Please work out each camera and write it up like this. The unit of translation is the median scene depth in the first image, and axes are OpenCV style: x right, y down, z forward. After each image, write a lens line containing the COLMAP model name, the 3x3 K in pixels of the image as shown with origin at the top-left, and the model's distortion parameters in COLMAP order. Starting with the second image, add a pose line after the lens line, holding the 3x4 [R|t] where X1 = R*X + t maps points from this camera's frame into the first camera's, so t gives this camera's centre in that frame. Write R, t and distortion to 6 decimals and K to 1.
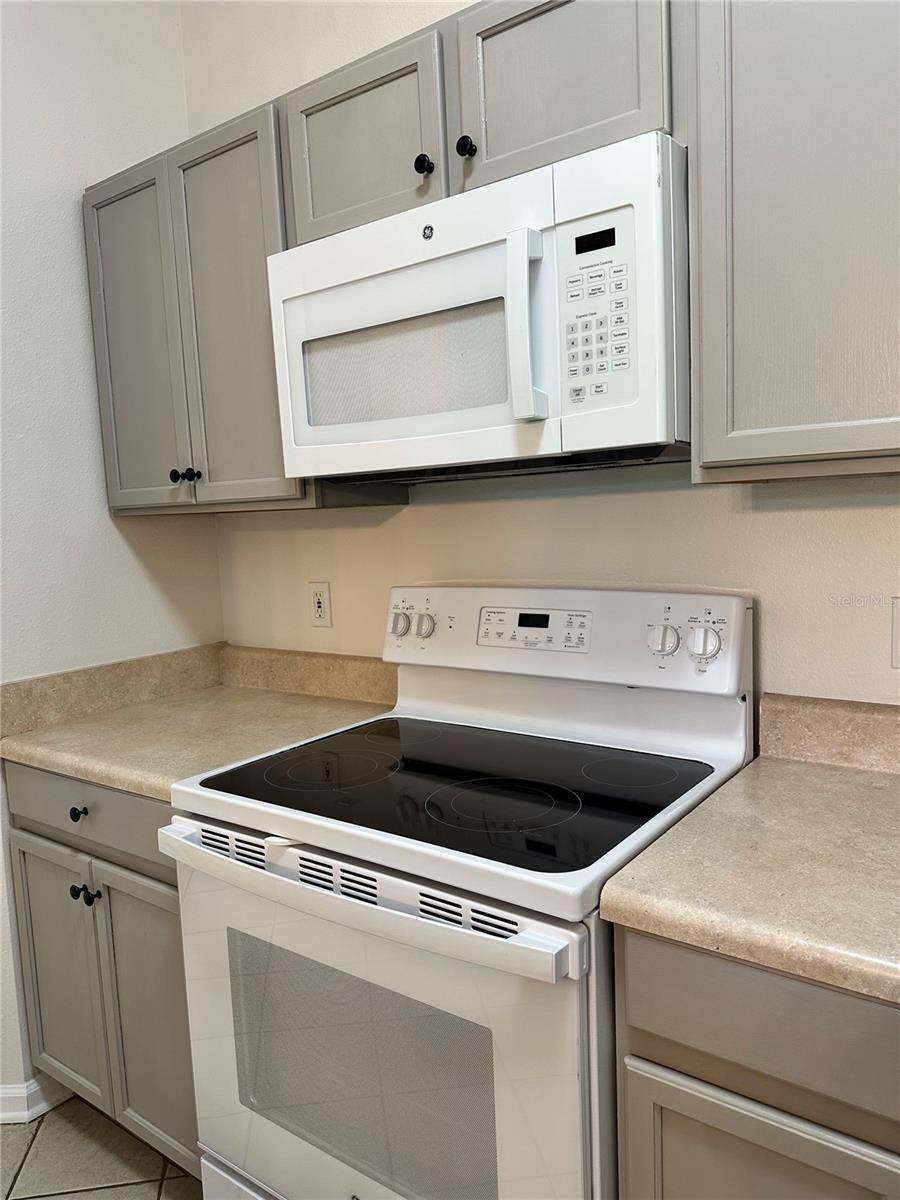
lens RADIAL K [[862.4, 0, 448.2], [0, 862.4, 597.3], [0, 0, 1]] dist [0.090365, -0.088609]
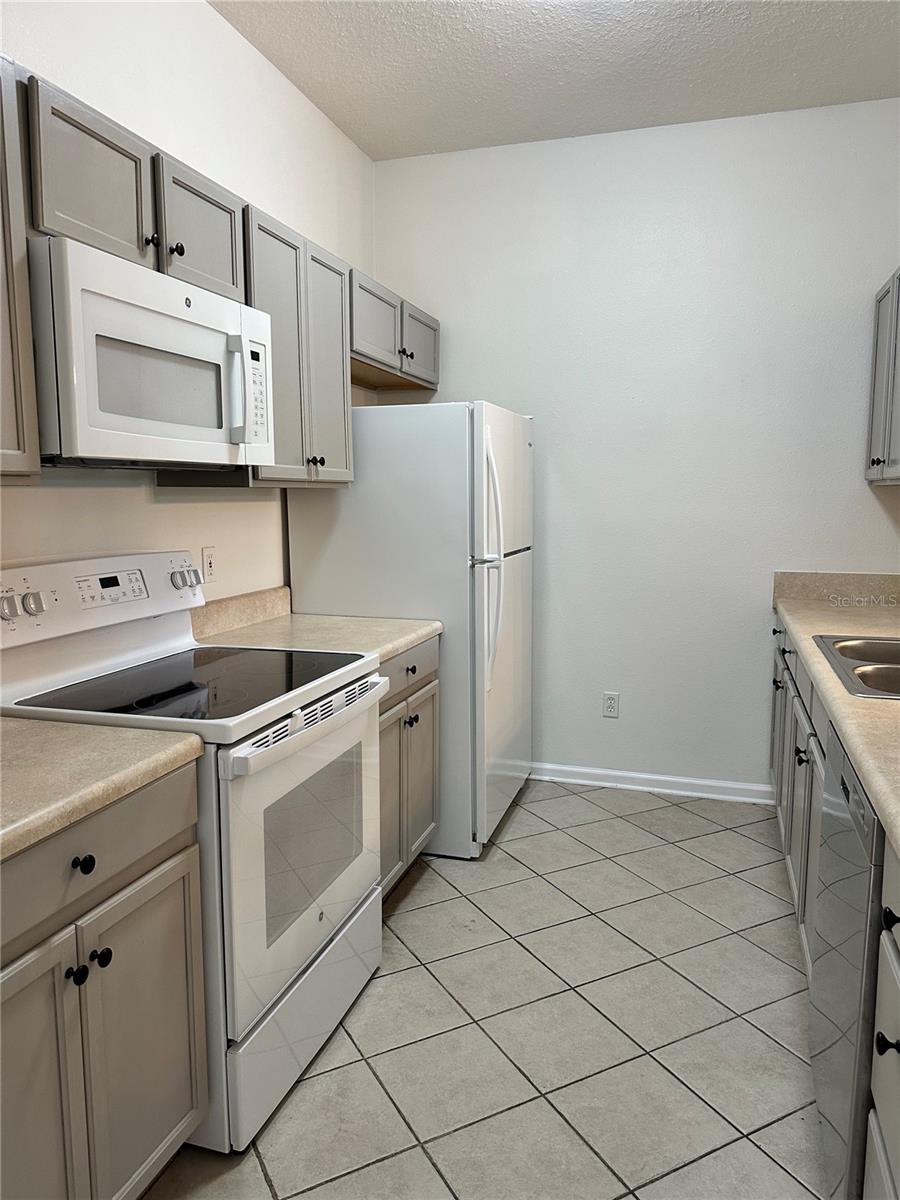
lens RADIAL K [[862.4, 0, 448.2], [0, 862.4, 597.3], [0, 0, 1]] dist [0.090365, -0.088609]
pose [[-0.342881, -0.071288, 0.936670, -1.359075], [0.108853, 0.987384, 0.114994, -0.048030], [-0.933051, 0.141389, -0.330795, 0.997673]]
